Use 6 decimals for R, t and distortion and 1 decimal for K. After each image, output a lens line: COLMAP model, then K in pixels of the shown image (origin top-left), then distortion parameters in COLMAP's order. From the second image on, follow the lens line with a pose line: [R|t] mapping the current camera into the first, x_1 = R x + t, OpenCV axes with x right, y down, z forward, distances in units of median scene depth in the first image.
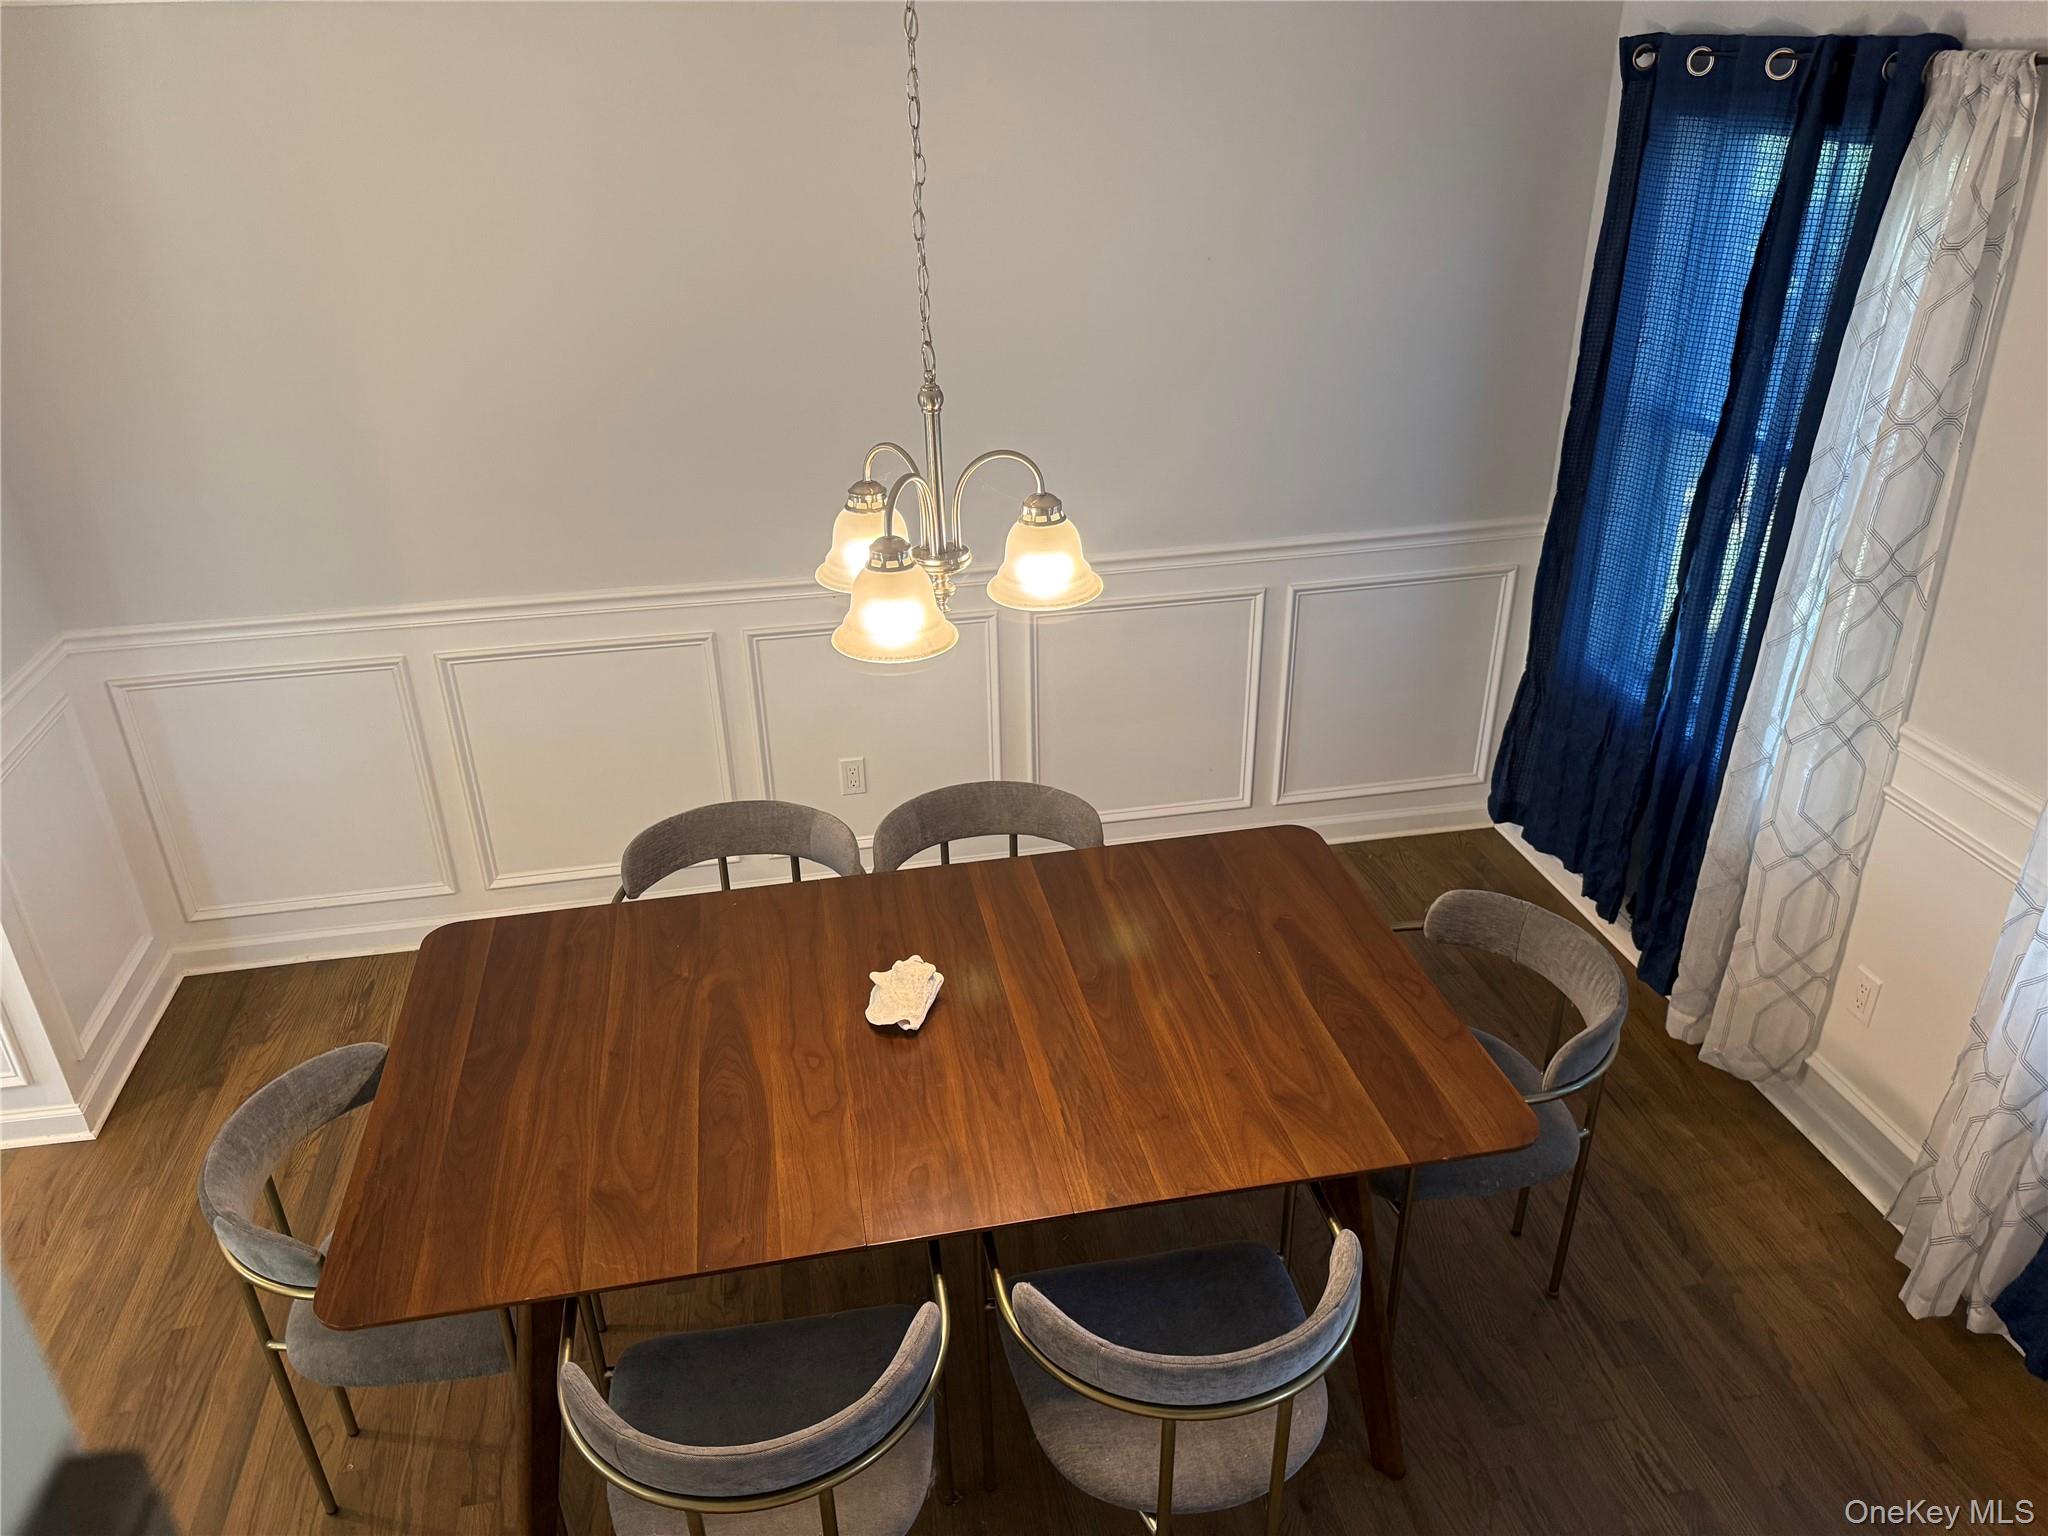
lens RADIAL K [[1446.2, 0, 1001.8], [0, 1446.2, 767.1], [0, 0, 1]] dist [0.106051, -0.170356]
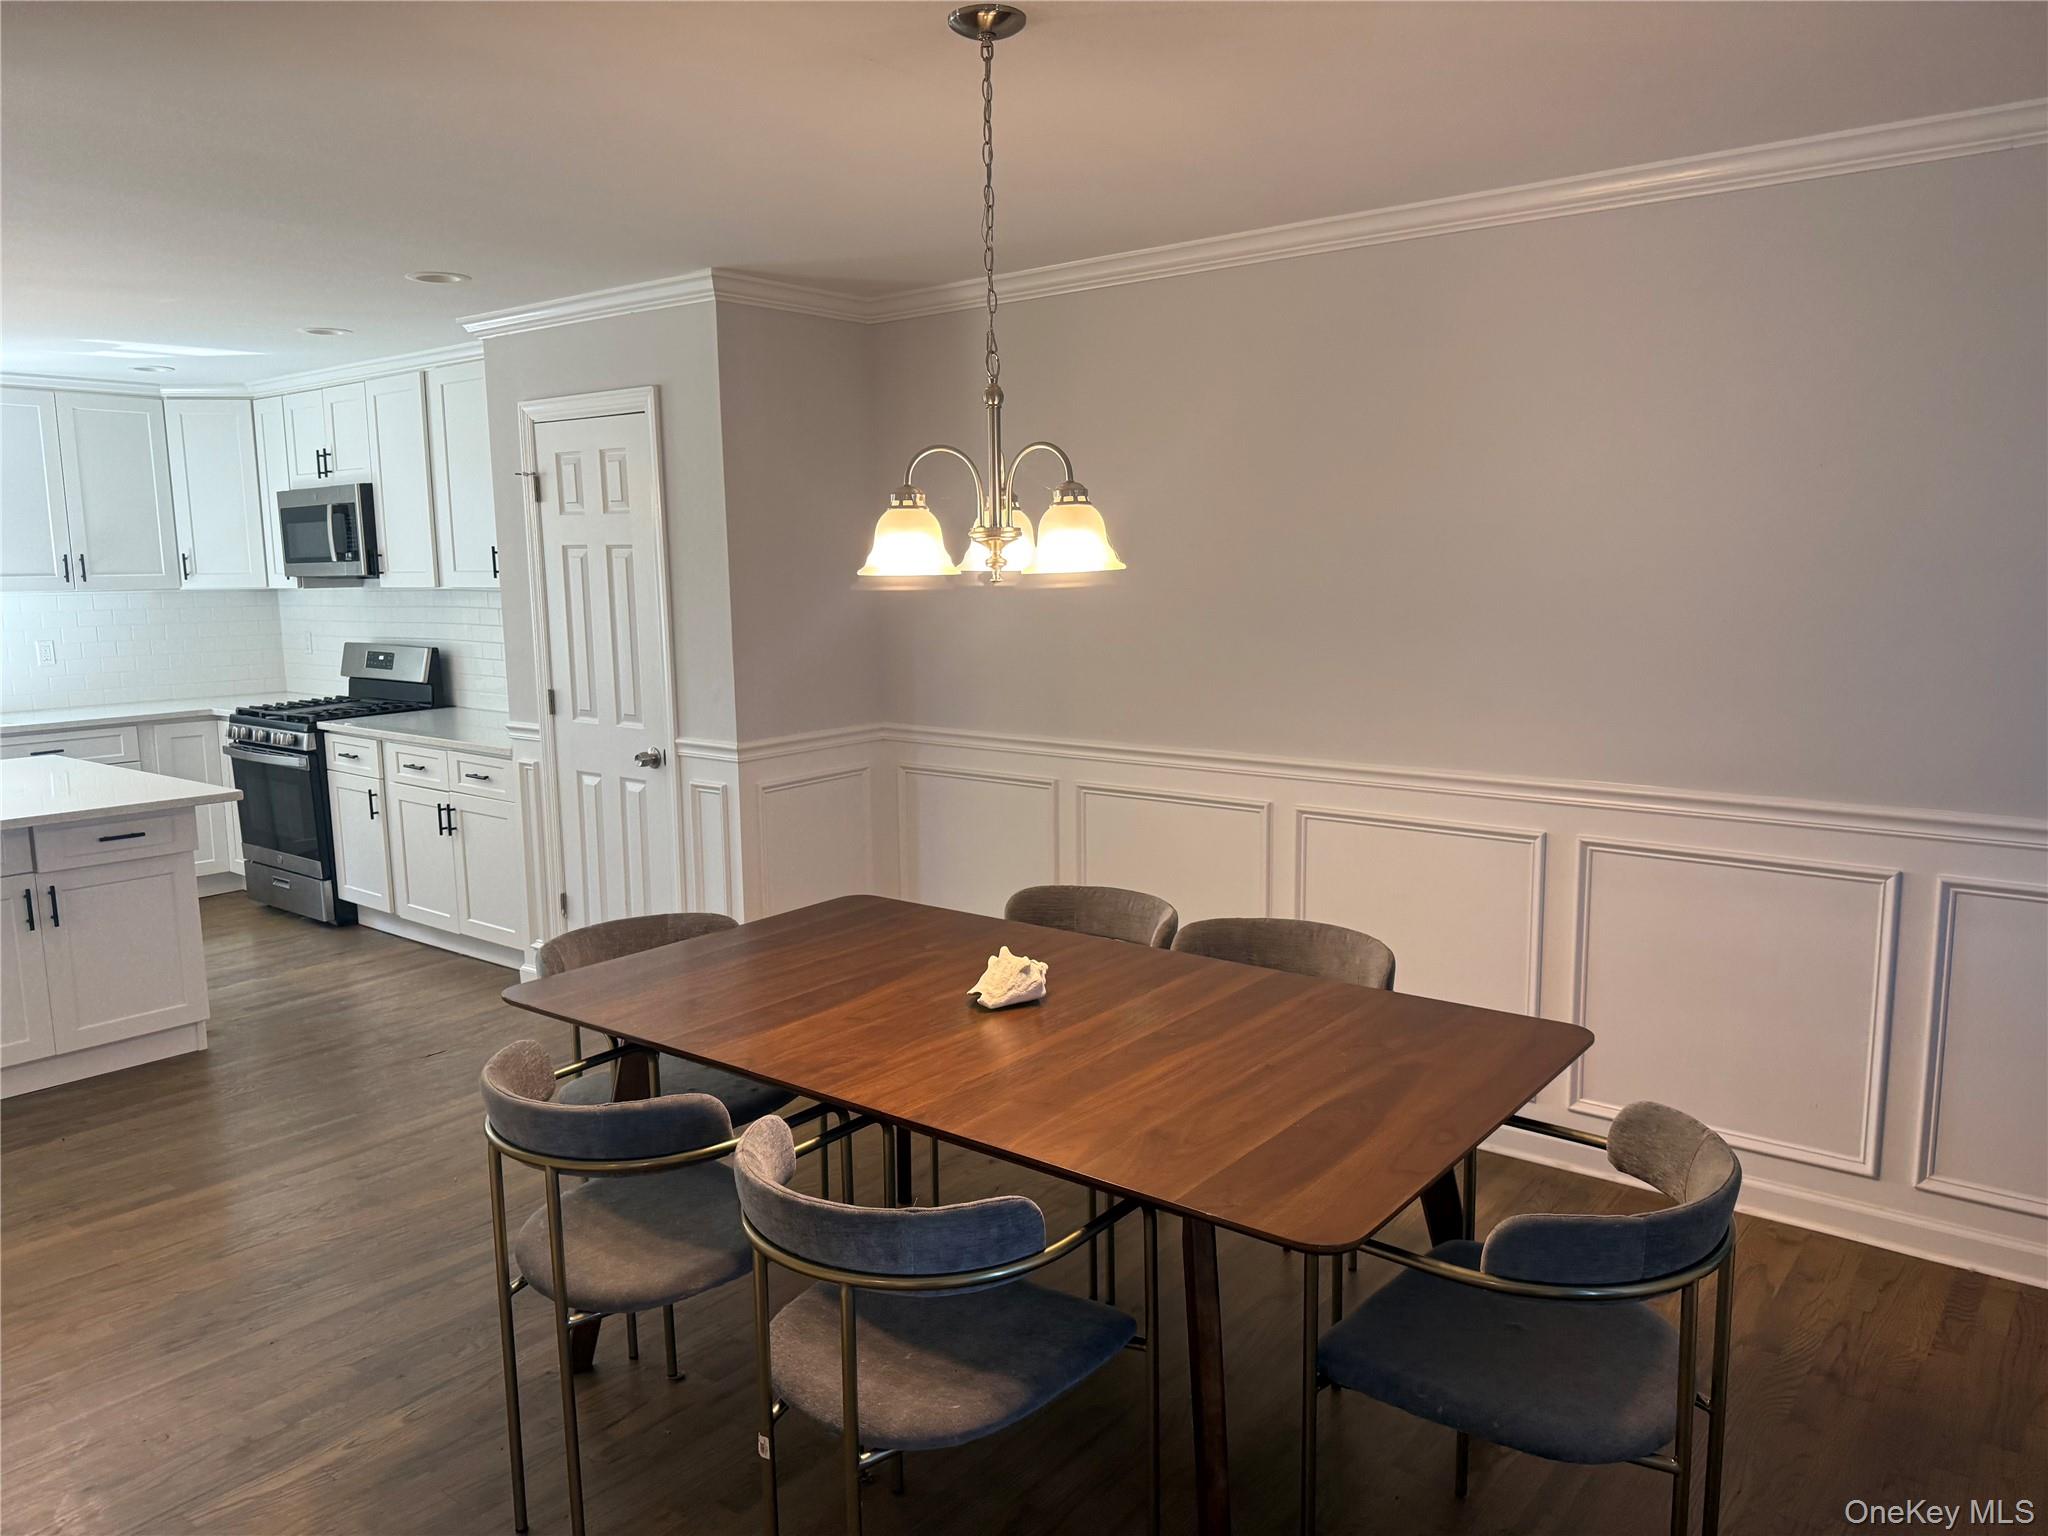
lens RADIAL K [[1446.2, 0, 1001.8], [0, 1446.2, 767.1], [0, 0, 1]] dist [0.106051, -0.170356]
pose [[0.649433, 0.120412, -0.750825, 0.693552], [-0.347064, 0.925479, -0.151775, 0.167463], [0.676597, 0.359152, 0.642827, 0.243249]]
